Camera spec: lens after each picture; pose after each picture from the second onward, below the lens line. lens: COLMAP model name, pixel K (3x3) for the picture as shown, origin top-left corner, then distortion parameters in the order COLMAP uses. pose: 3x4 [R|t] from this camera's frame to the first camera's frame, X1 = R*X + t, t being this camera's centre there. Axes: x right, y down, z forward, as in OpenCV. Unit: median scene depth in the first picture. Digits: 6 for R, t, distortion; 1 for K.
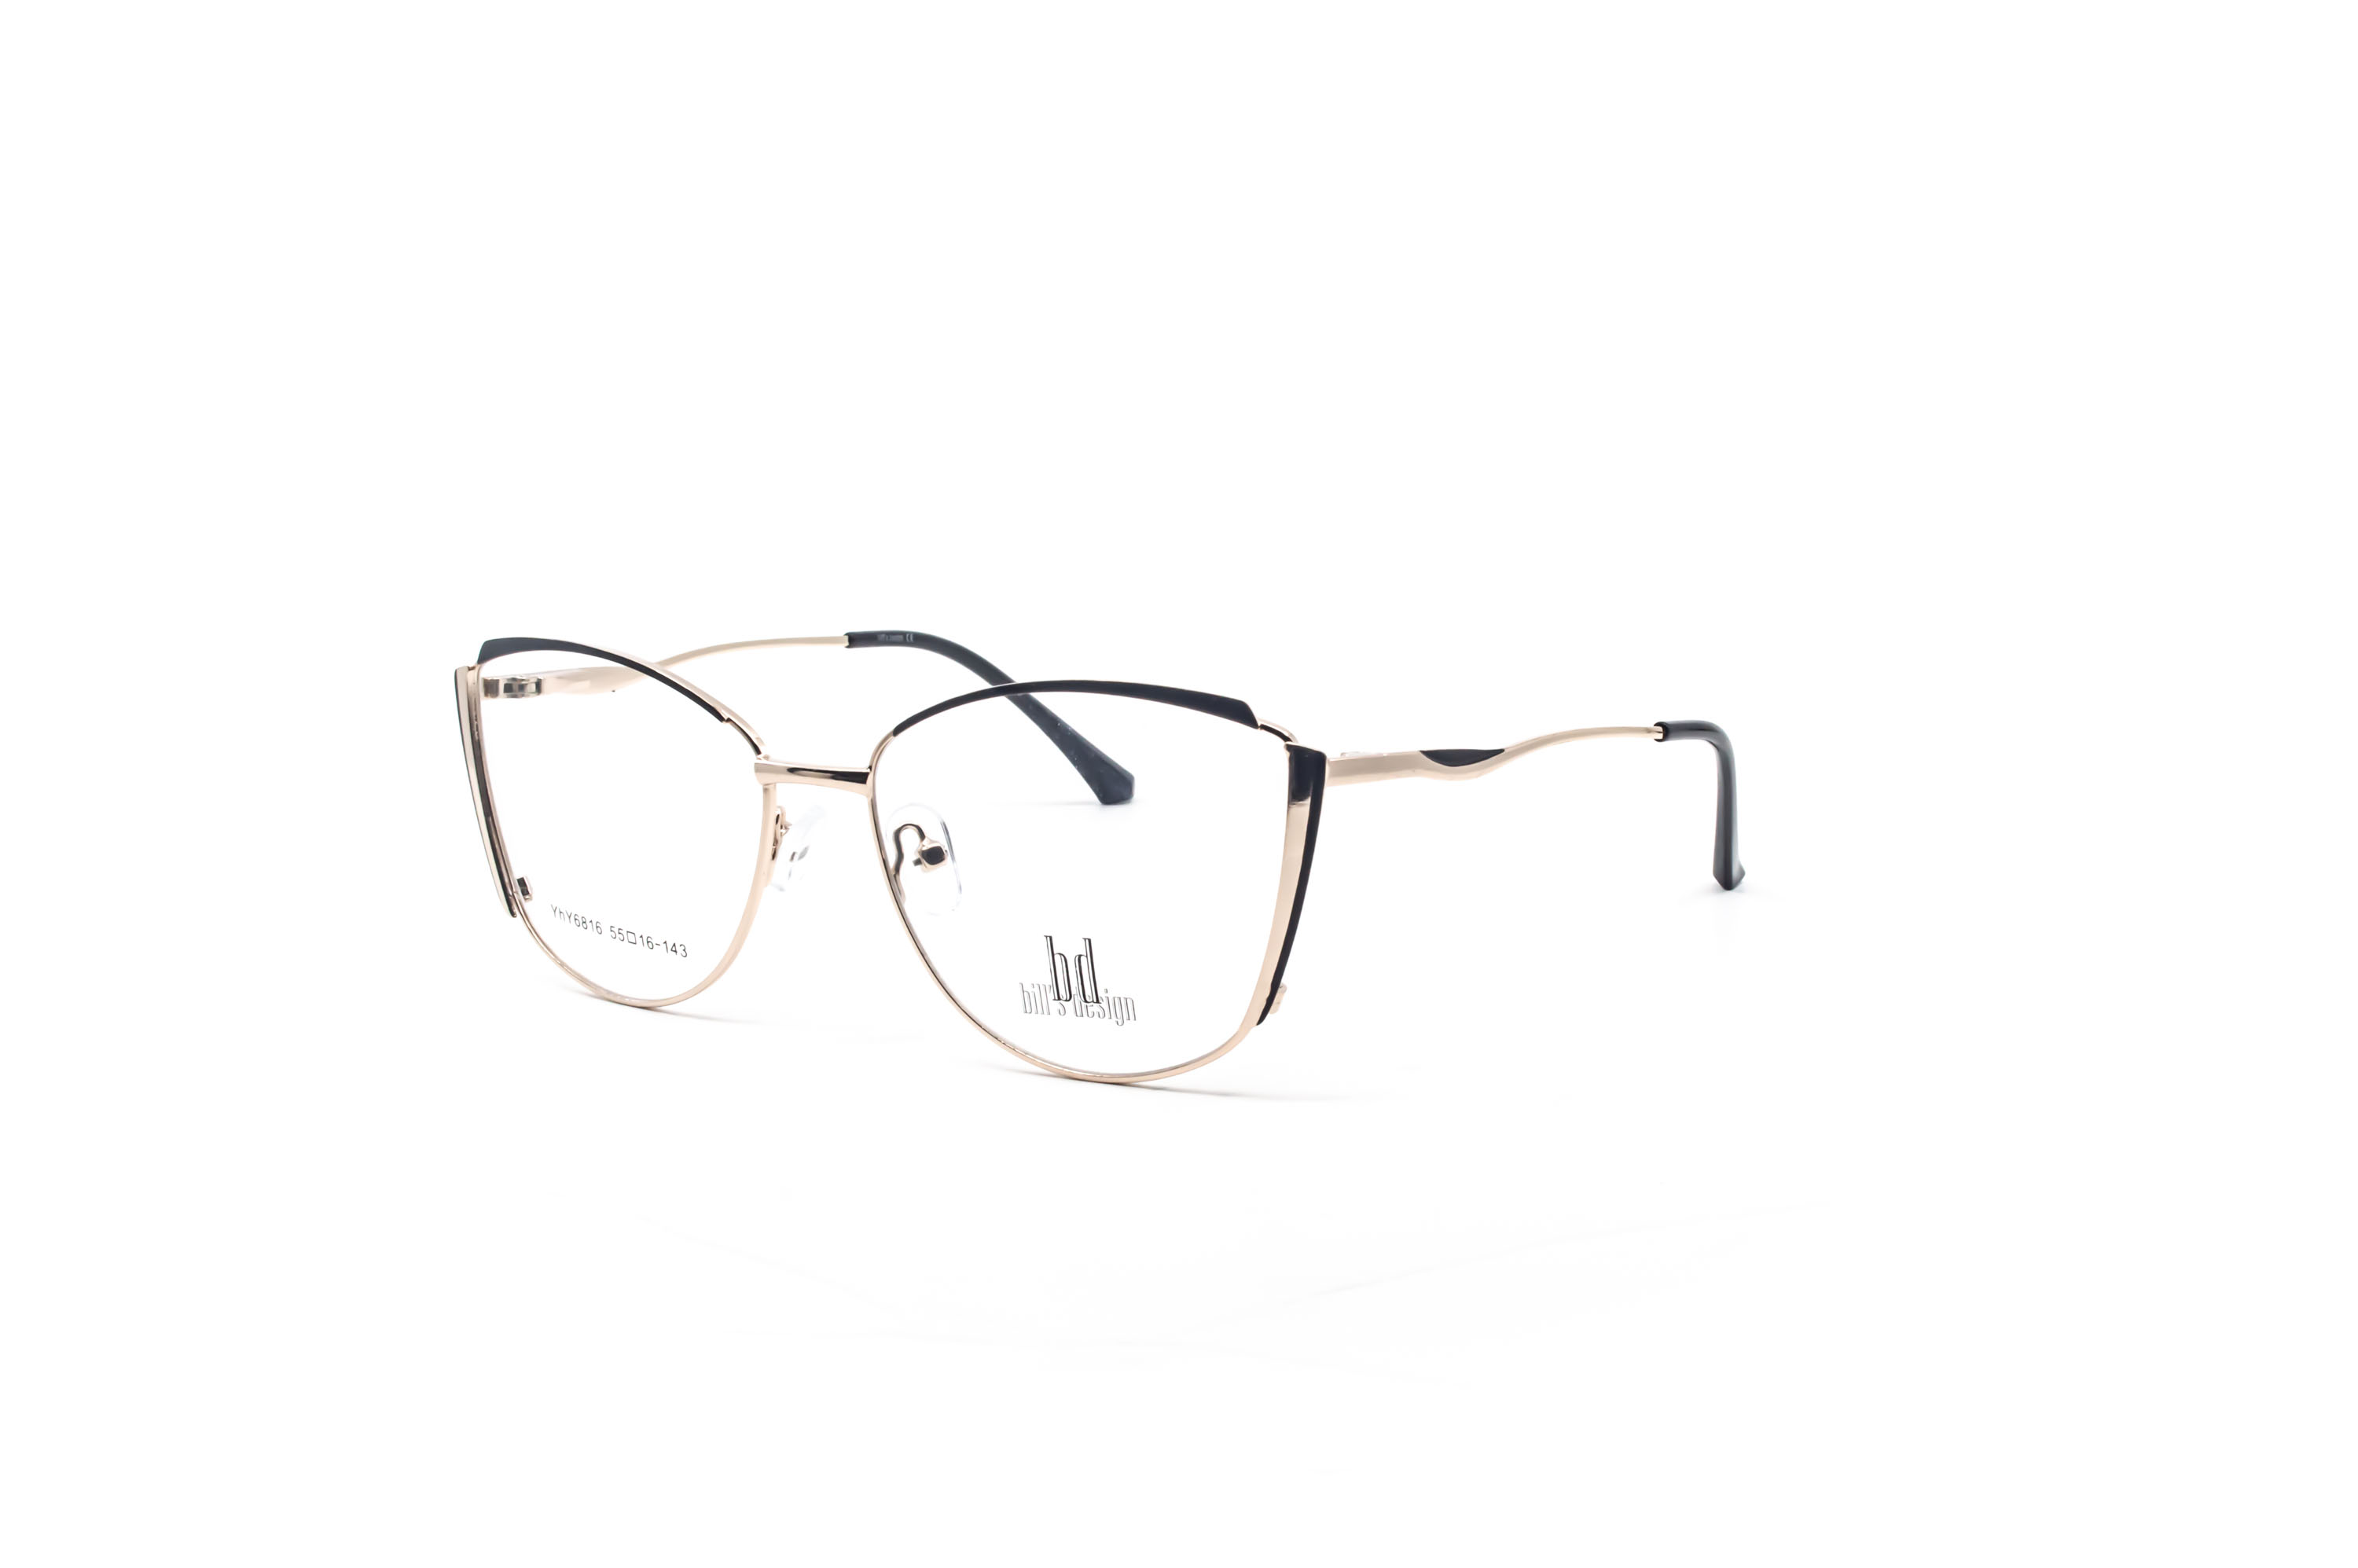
lens RADIAL K [[3017.7, 0, 1180.1], [0, 3017.7, 791.5], [0, 0, 1]] dist [-0.045381, 0.000000]
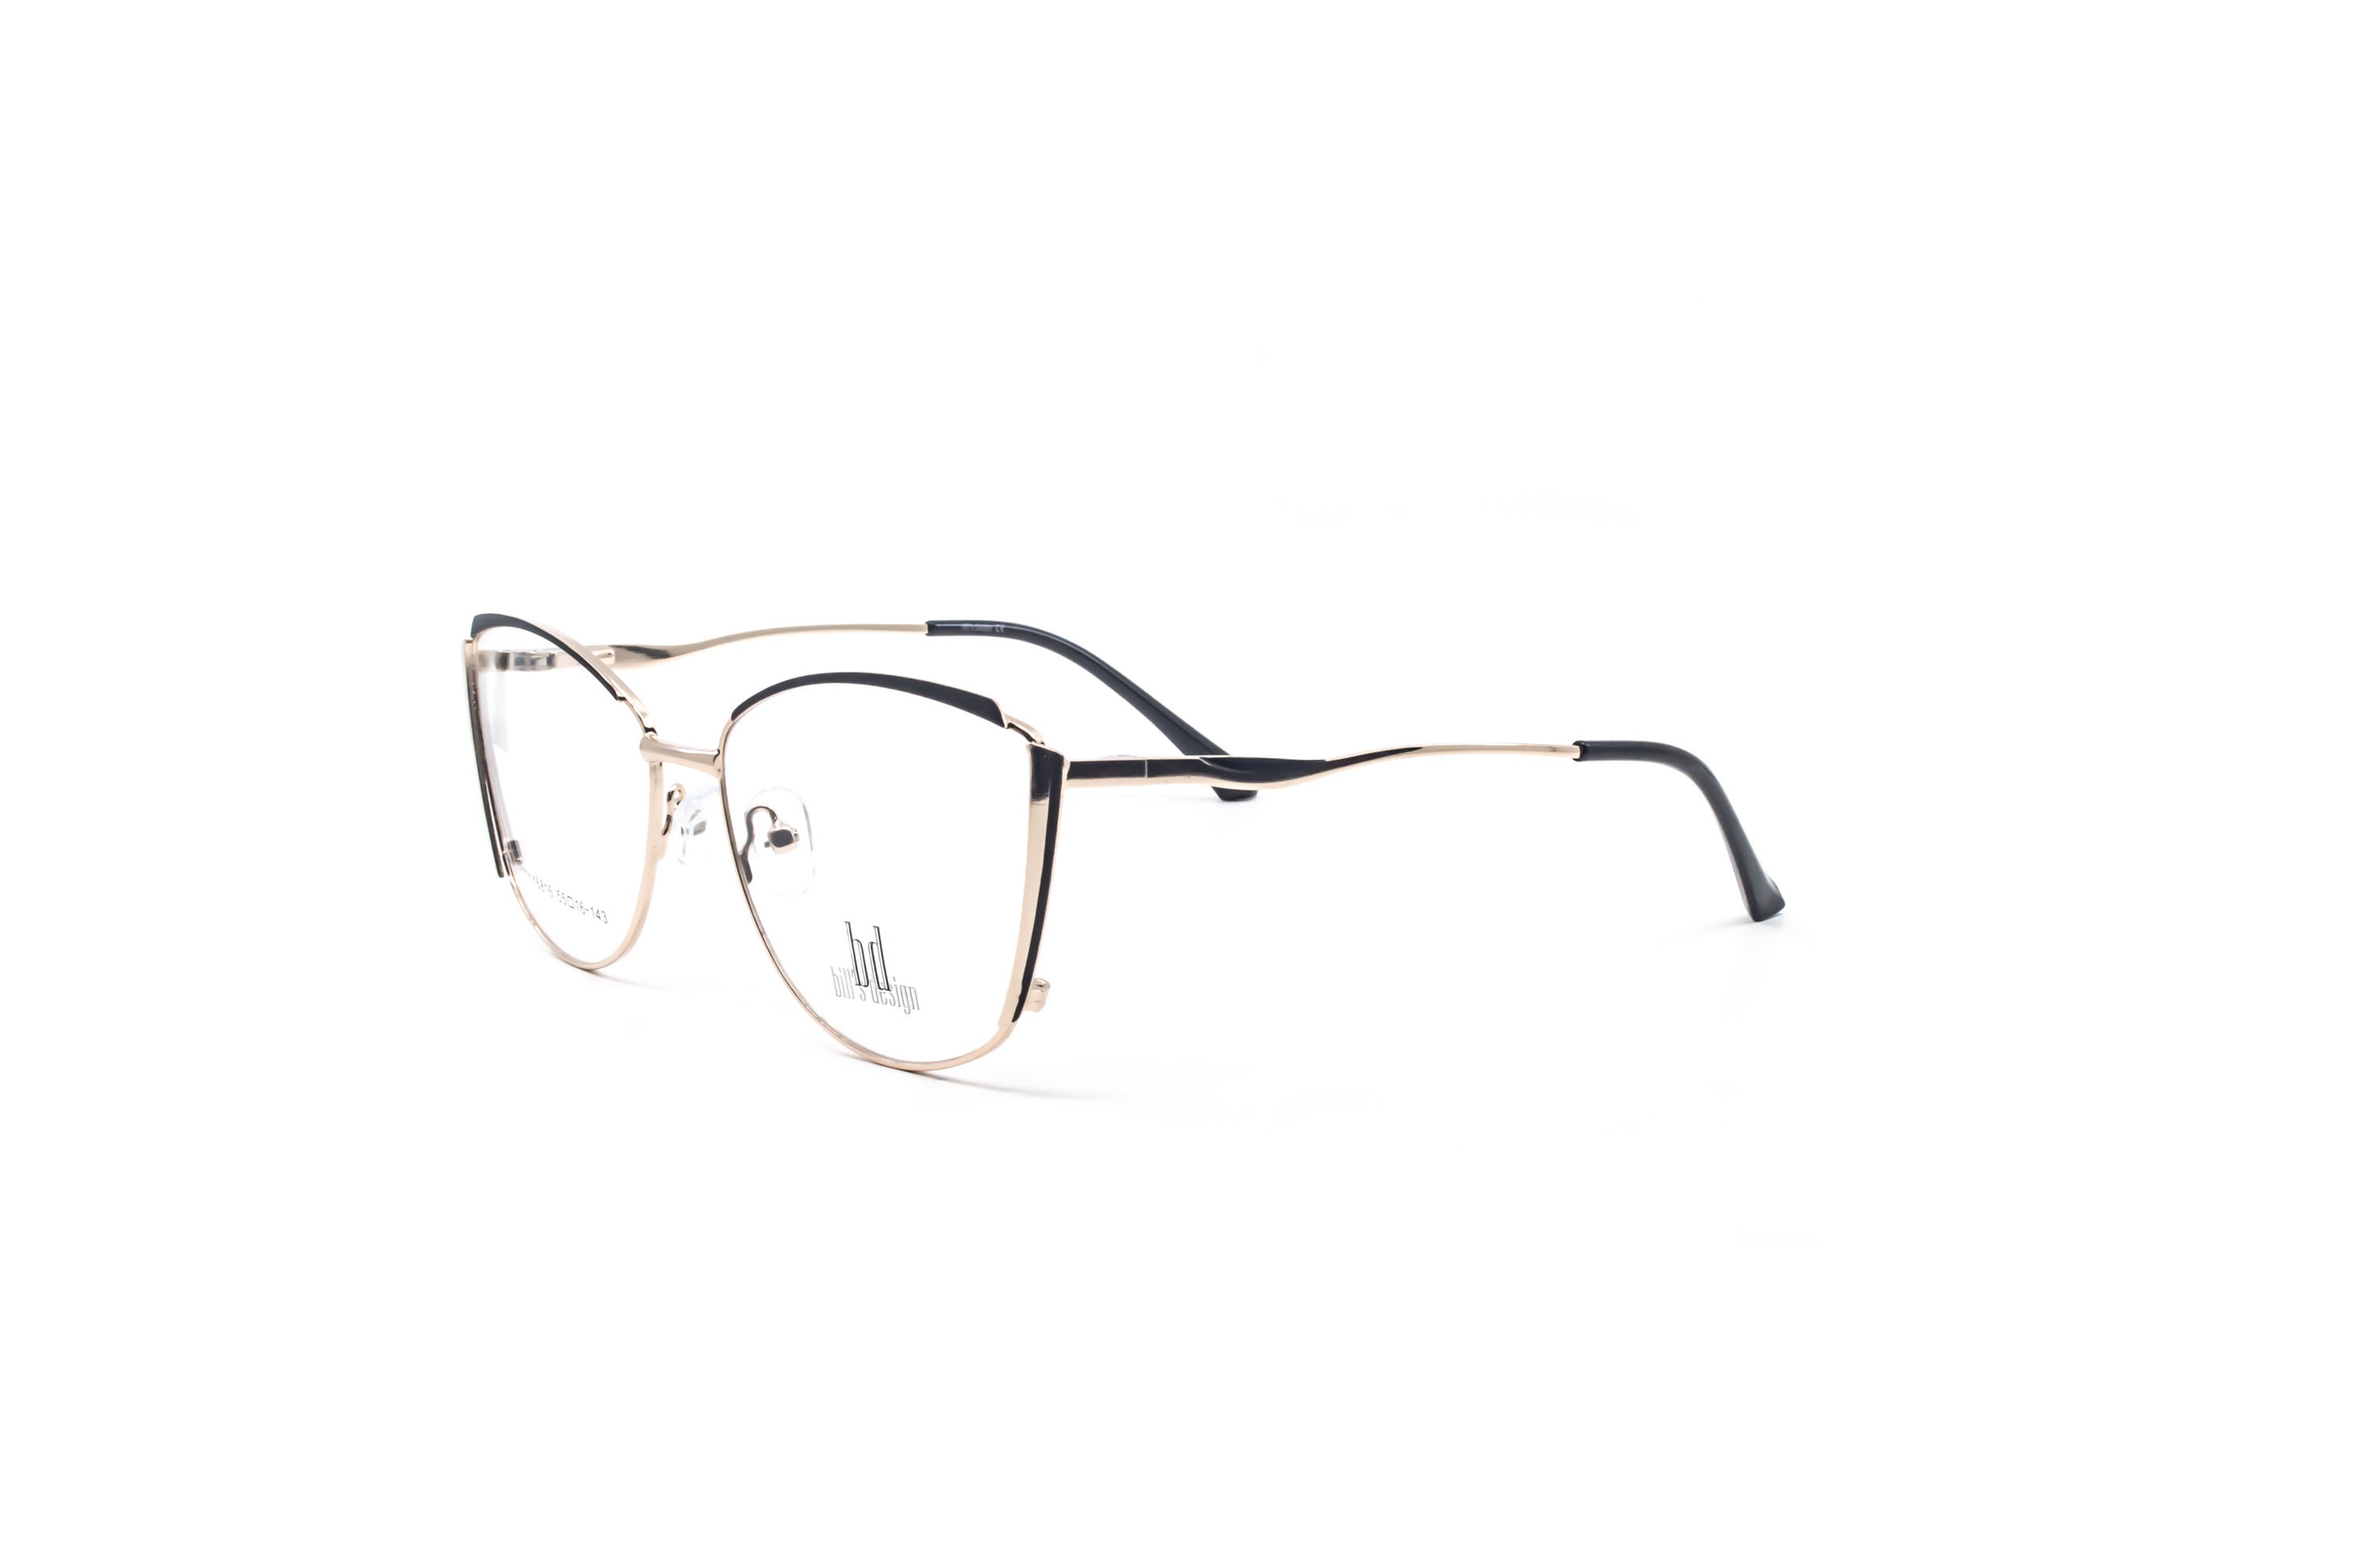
lens RADIAL K [[3017.7, 0, 1177.2], [0, 3017.7, 779.0], [0, 0, 1]] dist [-0.045381, 0.000000]
pose [[0.964117, 0.046693, -0.261339, 0.316856], [-0.047192, 0.998876, 0.004372, -0.009891], [0.261249, 0.008118, 0.965237, 0.041631]]
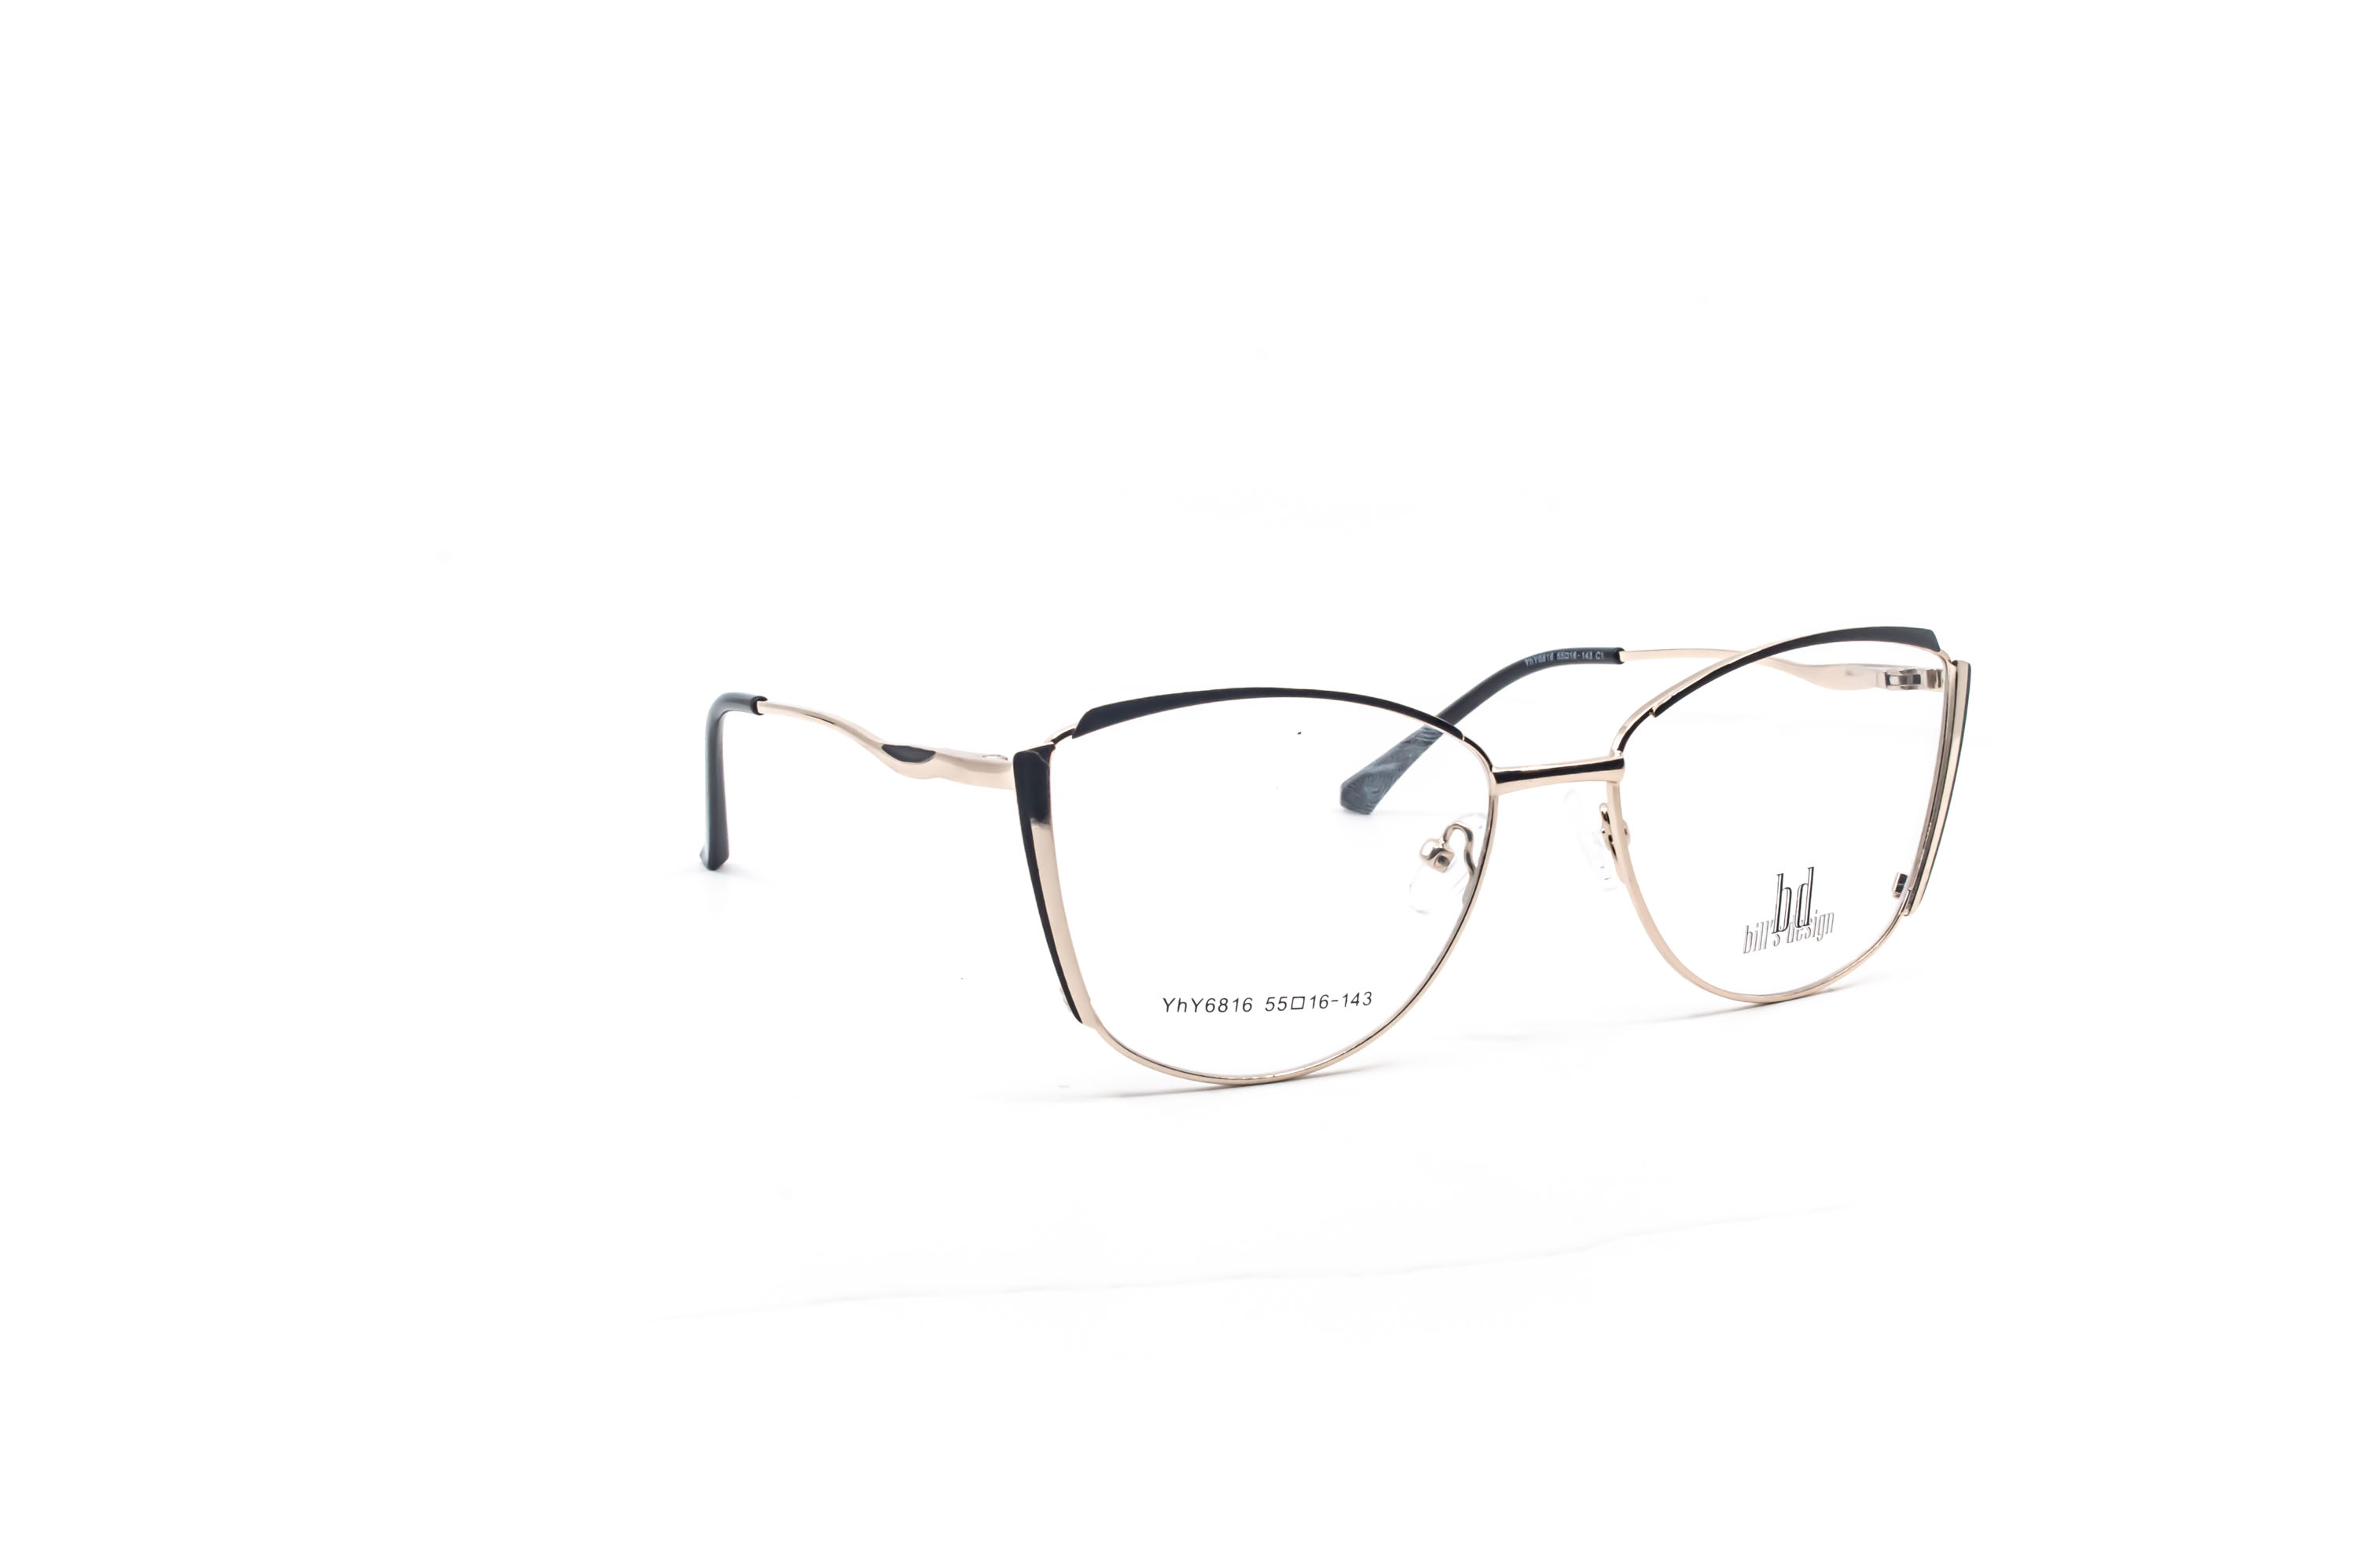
lens RADIAL K [[3017.7, 0, 1196.4], [0, 3017.7, 771.7], [0, 0, 1]] dist [-0.045381, 0.000000]
pose [[0.509298, -0.153204, 0.846844, -1.026547], [0.155436, 0.984219, 0.084576, -0.108966], [-0.846437, 0.088556, 0.525074, 0.583647]]
